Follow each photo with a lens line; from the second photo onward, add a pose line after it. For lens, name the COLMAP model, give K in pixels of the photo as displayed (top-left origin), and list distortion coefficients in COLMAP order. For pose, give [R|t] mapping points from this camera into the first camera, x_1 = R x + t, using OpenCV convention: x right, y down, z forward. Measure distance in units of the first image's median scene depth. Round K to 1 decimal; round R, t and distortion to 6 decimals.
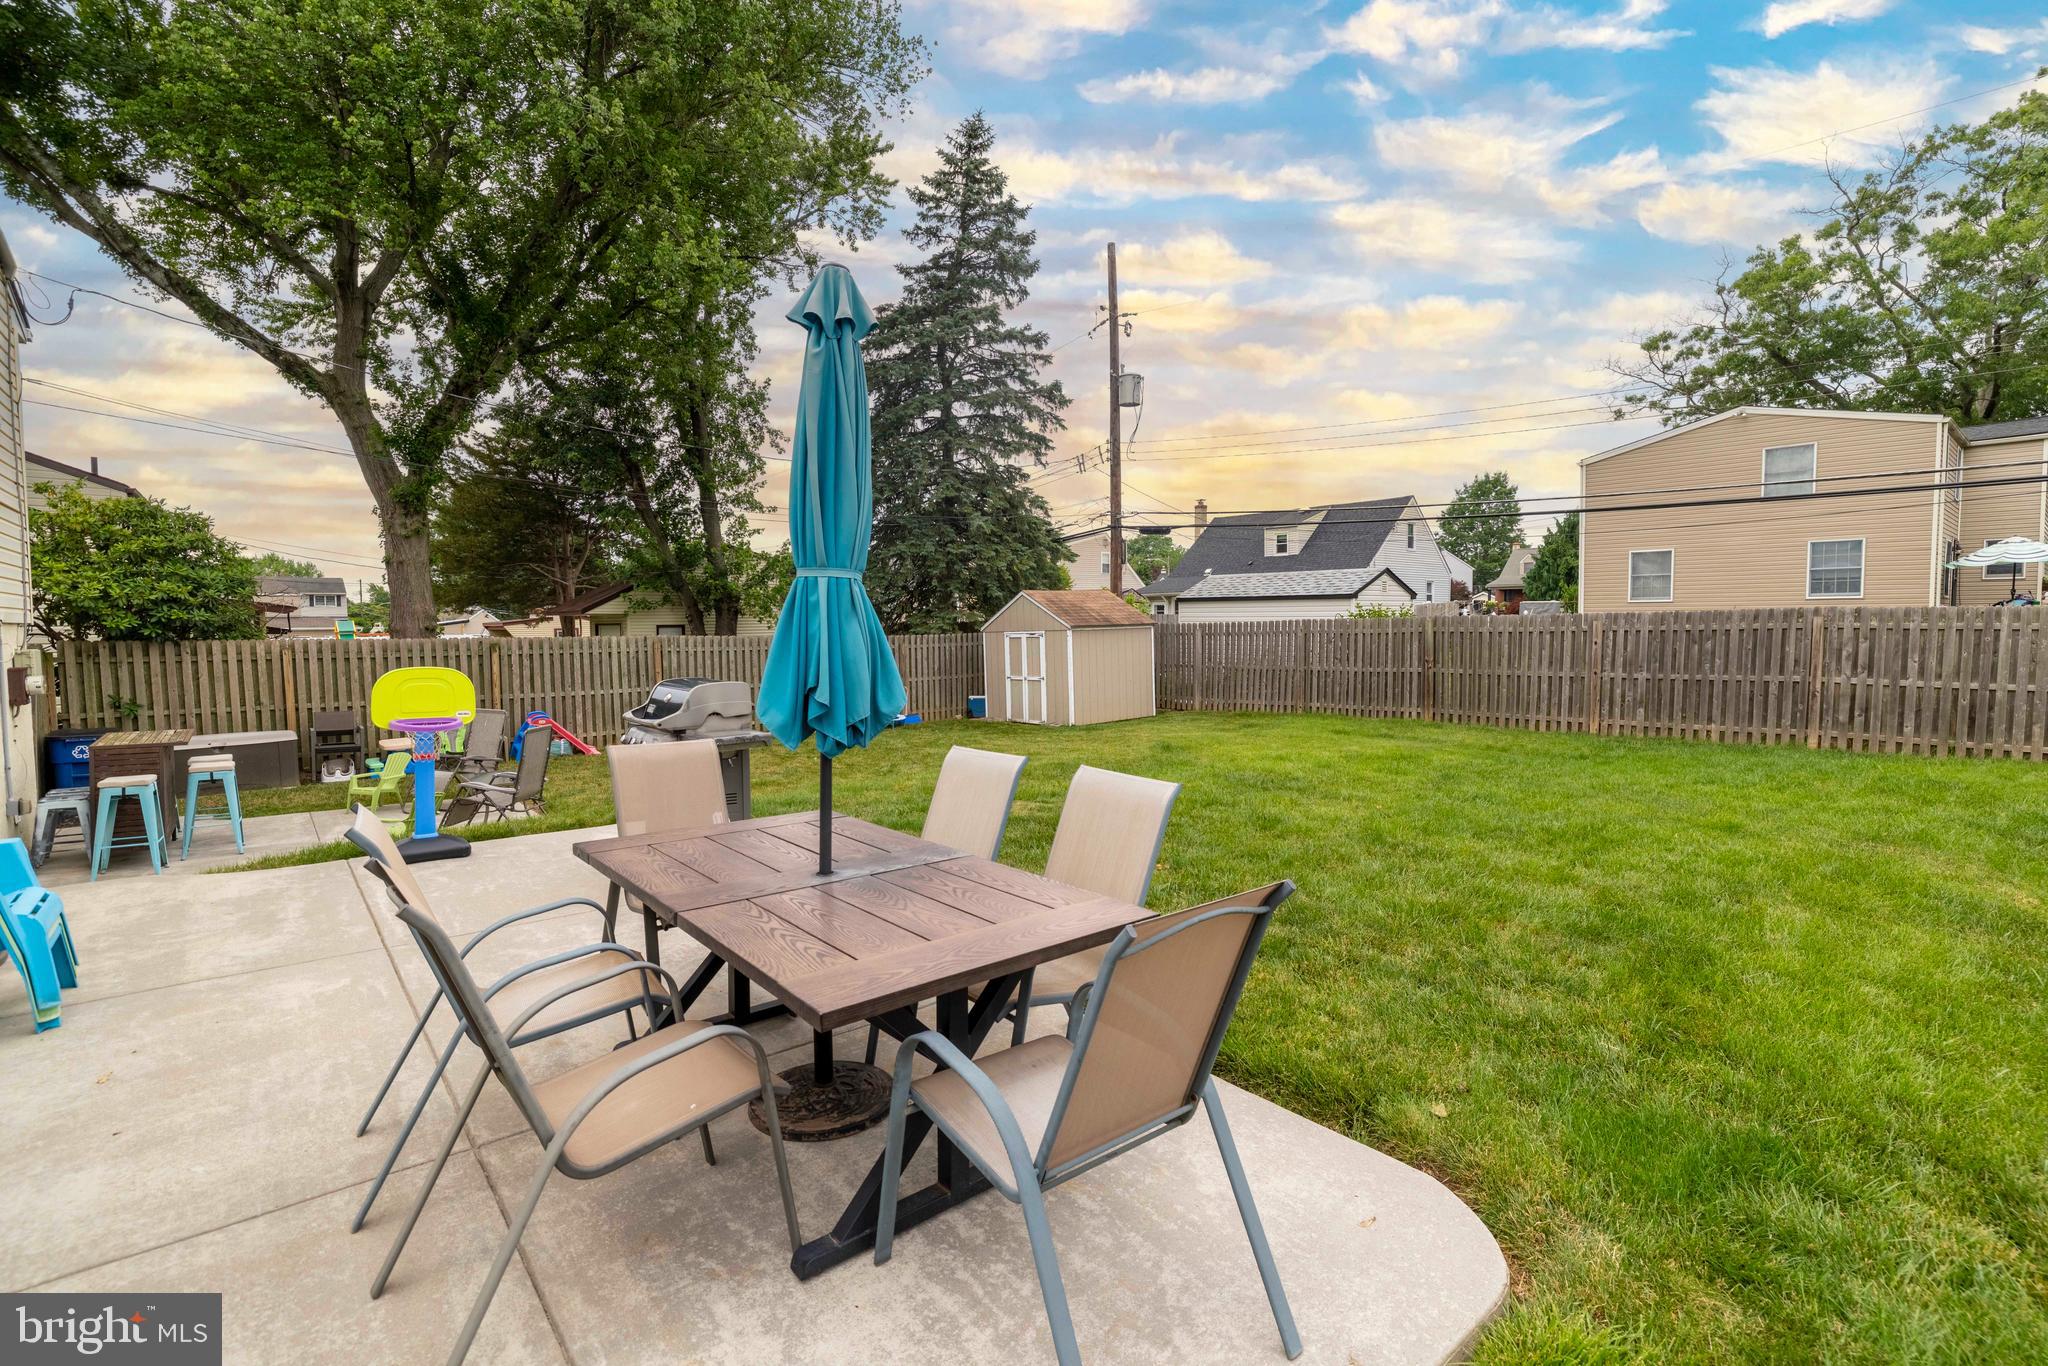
lens RADIAL K [[936.5, 0, 1020.8], [0, 936.5, 679.8], [0, 0, 1]] dist [0.014025, -0.001856]
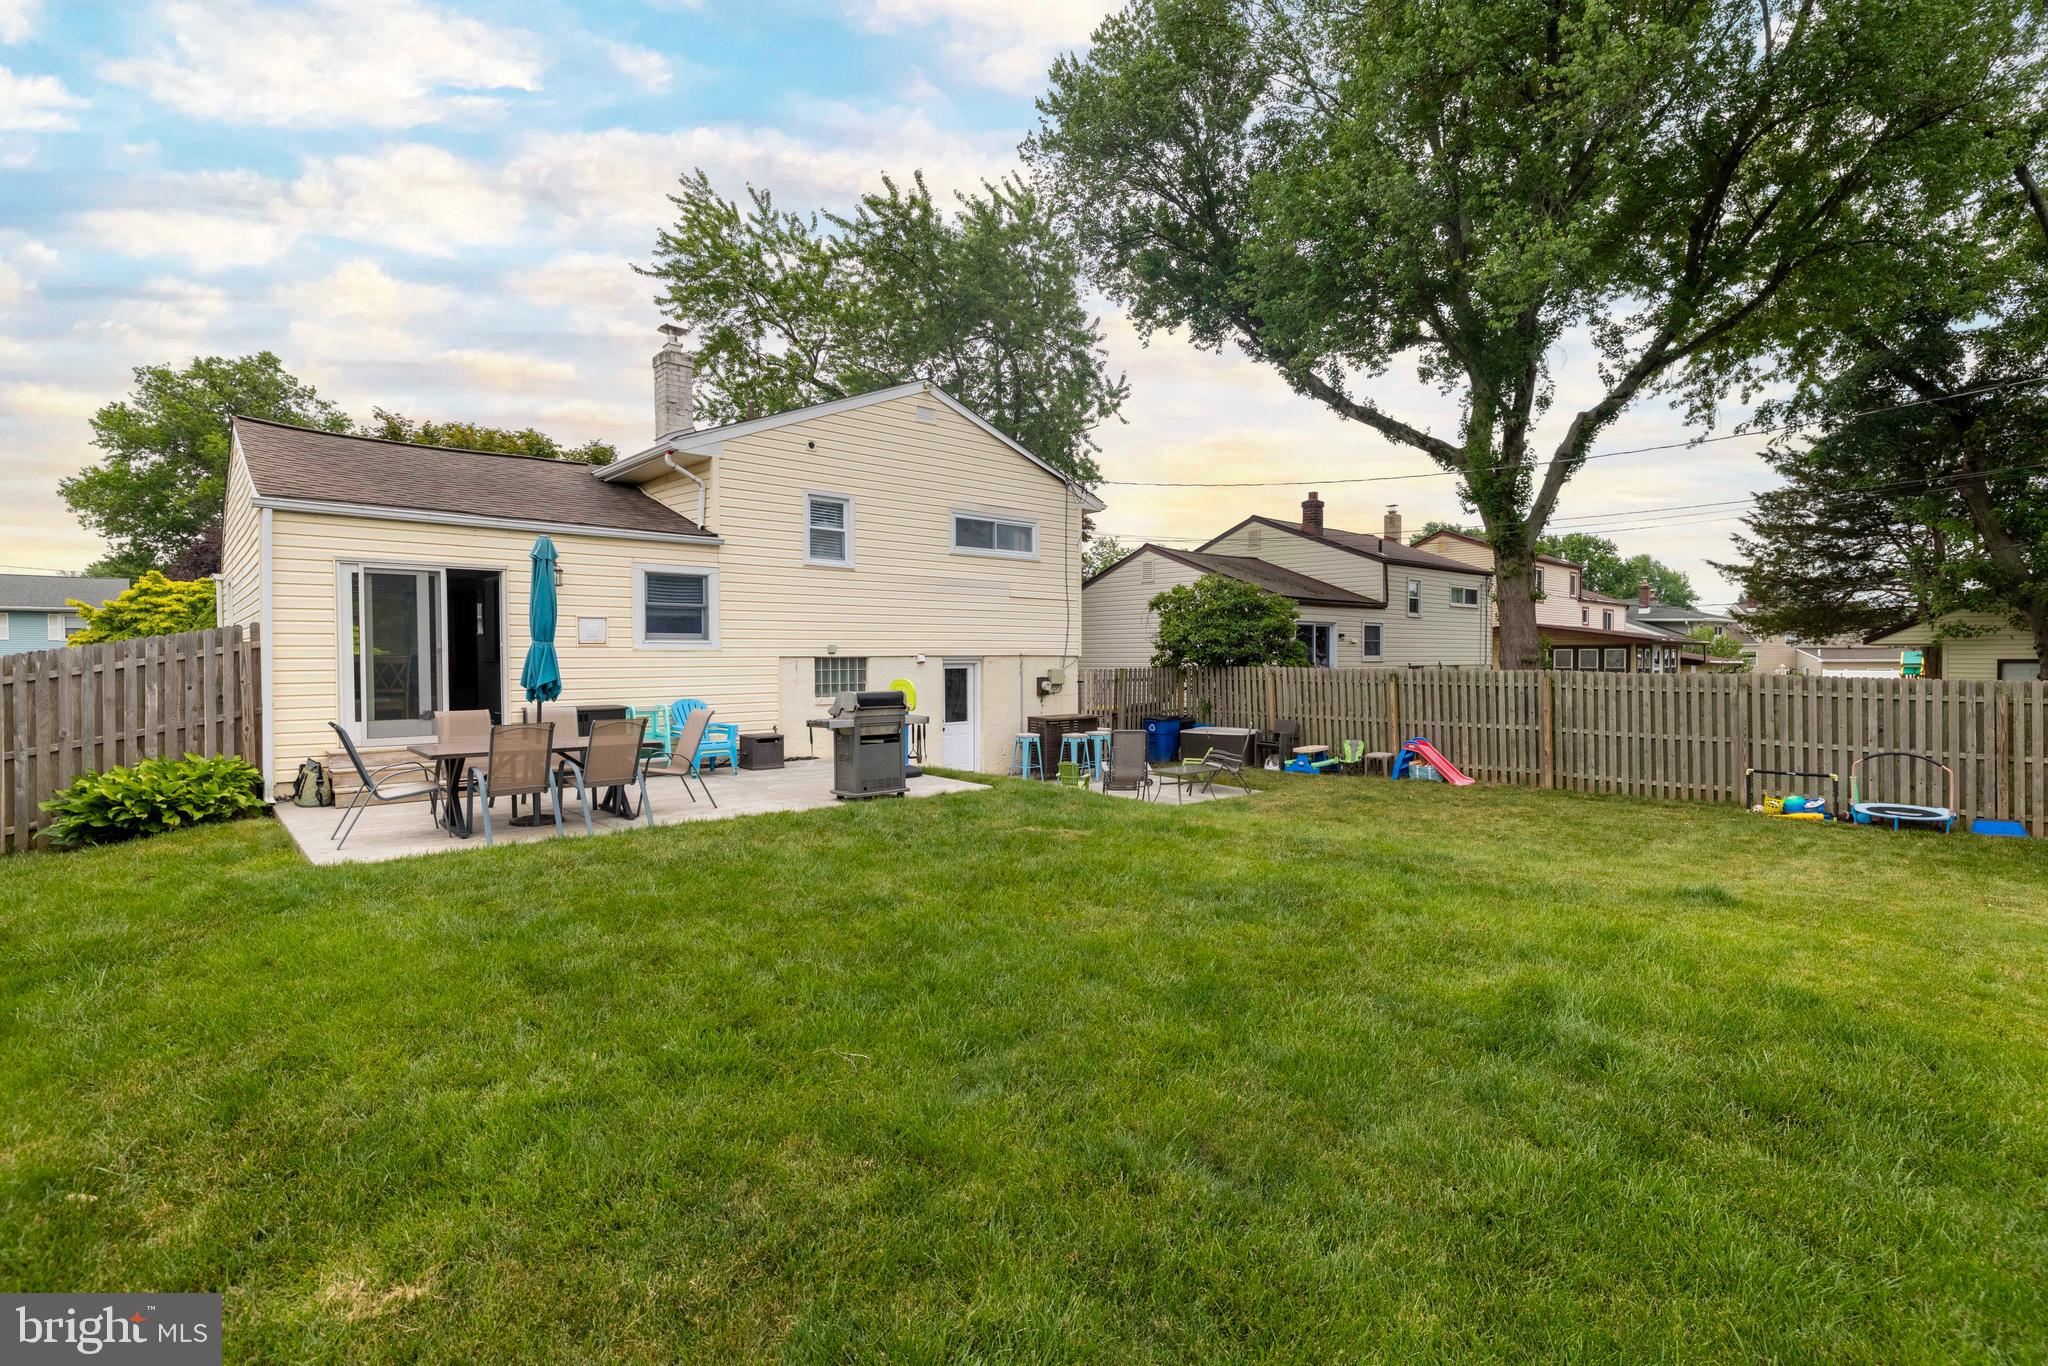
lens RADIAL K [[961.8, 0, 1025.5], [0, 961.8, 665.2], [0, 0, 1]] dist [0.013598, -0.000186]
pose [[0.065776, 0.010663, -0.997777, 0.419390], [-0.068300, 0.997646, 0.006159, -0.018789], [0.995494, 0.067743, 0.066350, 0.348743]]
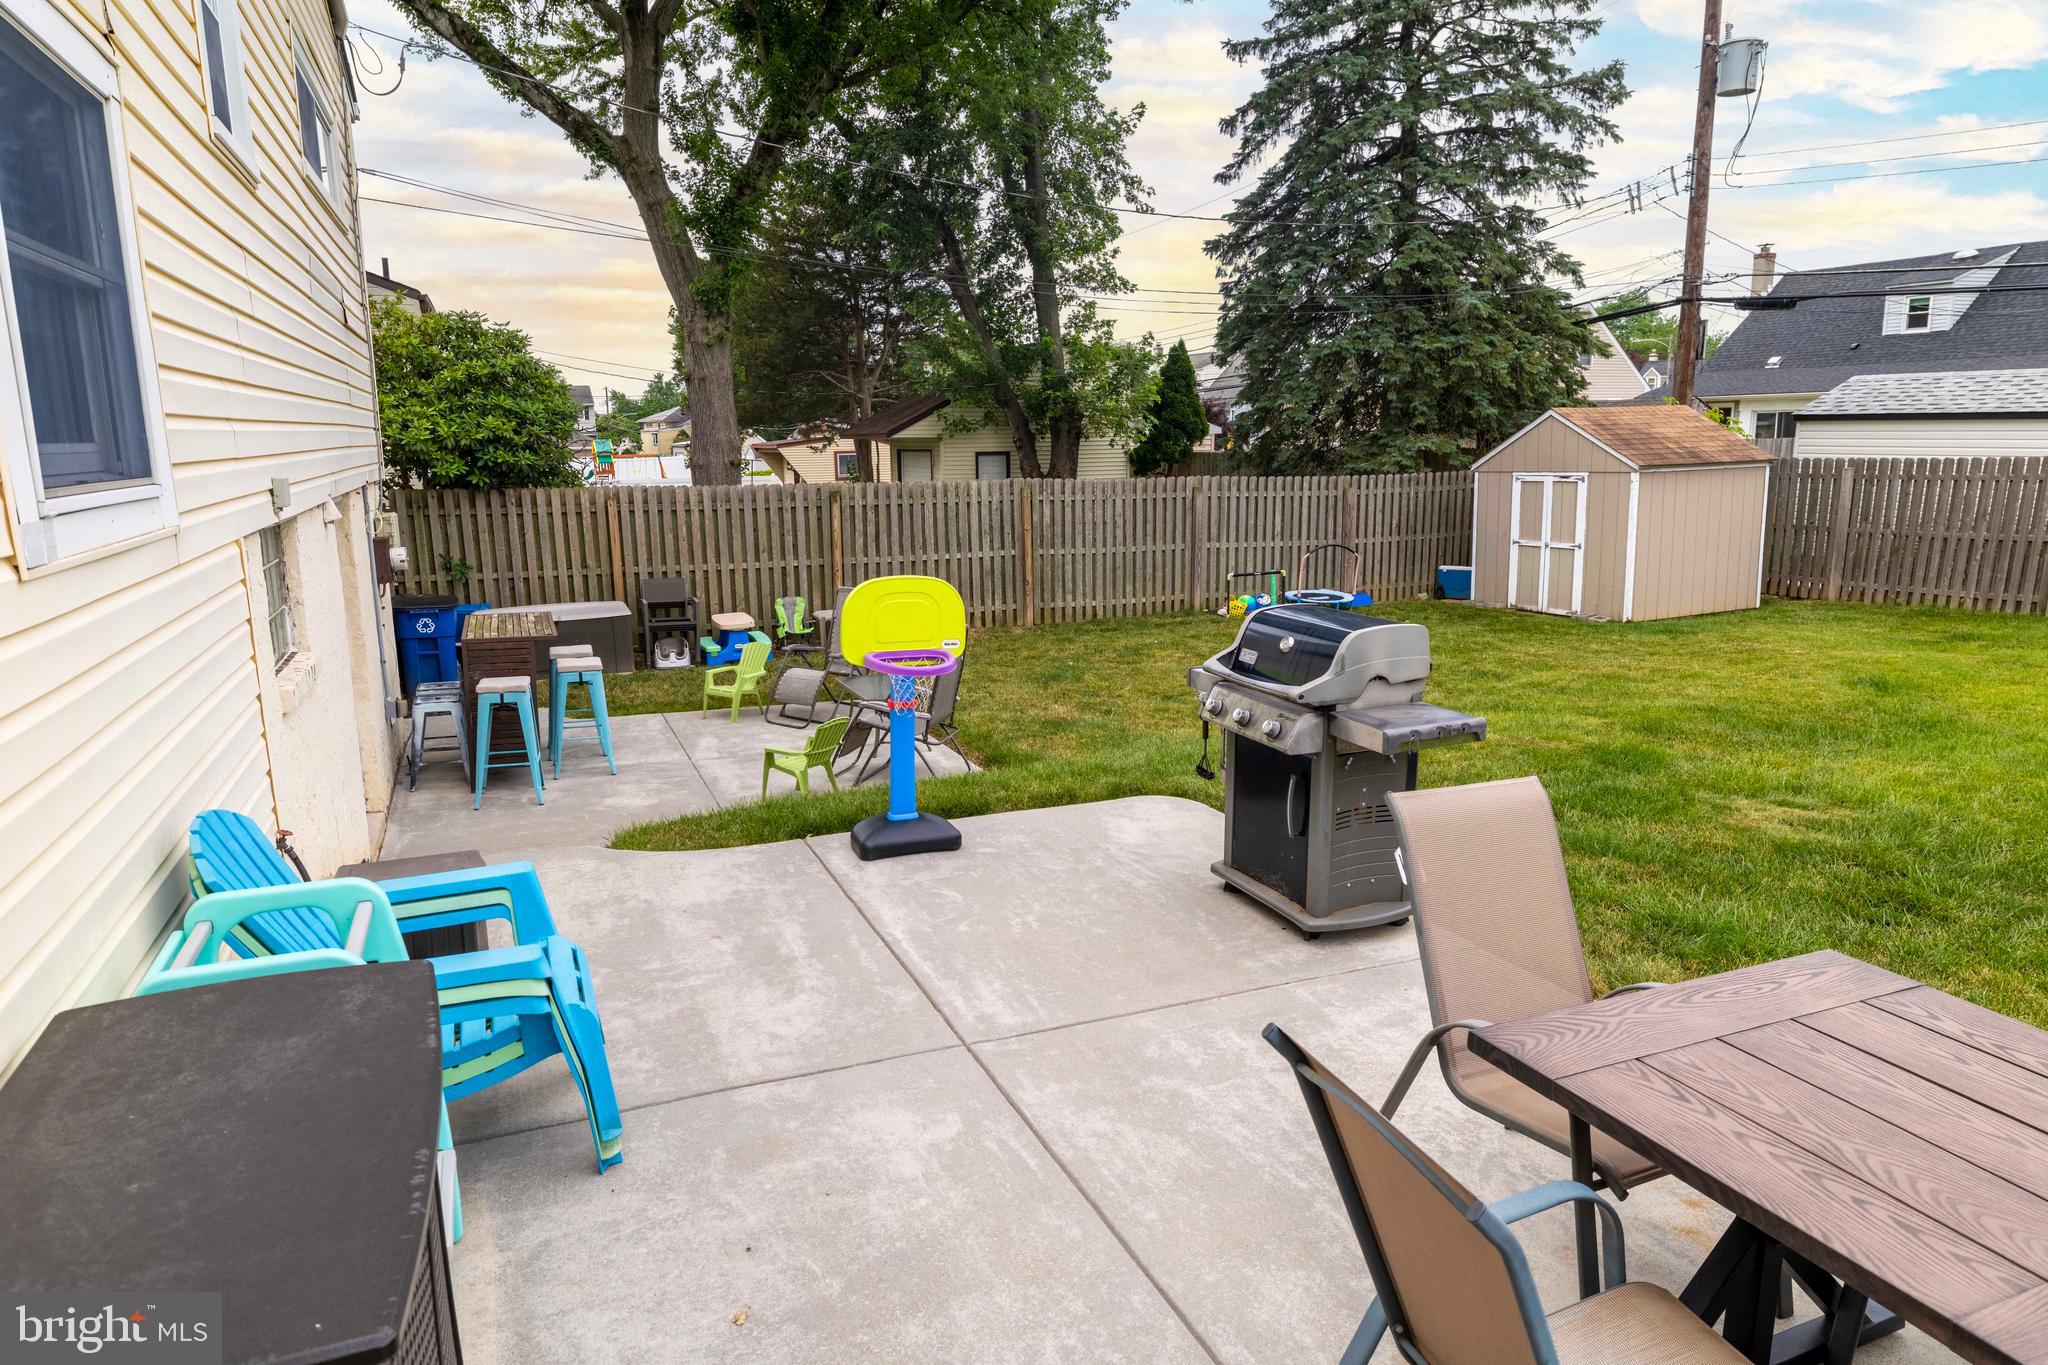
lens RADIAL K [[1241.2, 0, 1016.3], [0, 1241.2, 677.6], [0, 0, 1]] dist [0.010181, -0.005042]
pose [[0.957633, 0.053152, -0.283045, -0.092051], [-0.015244, 0.990799, 0.134483, -0.019229], [0.287589, -0.124471, 0.949631, 0.049922]]
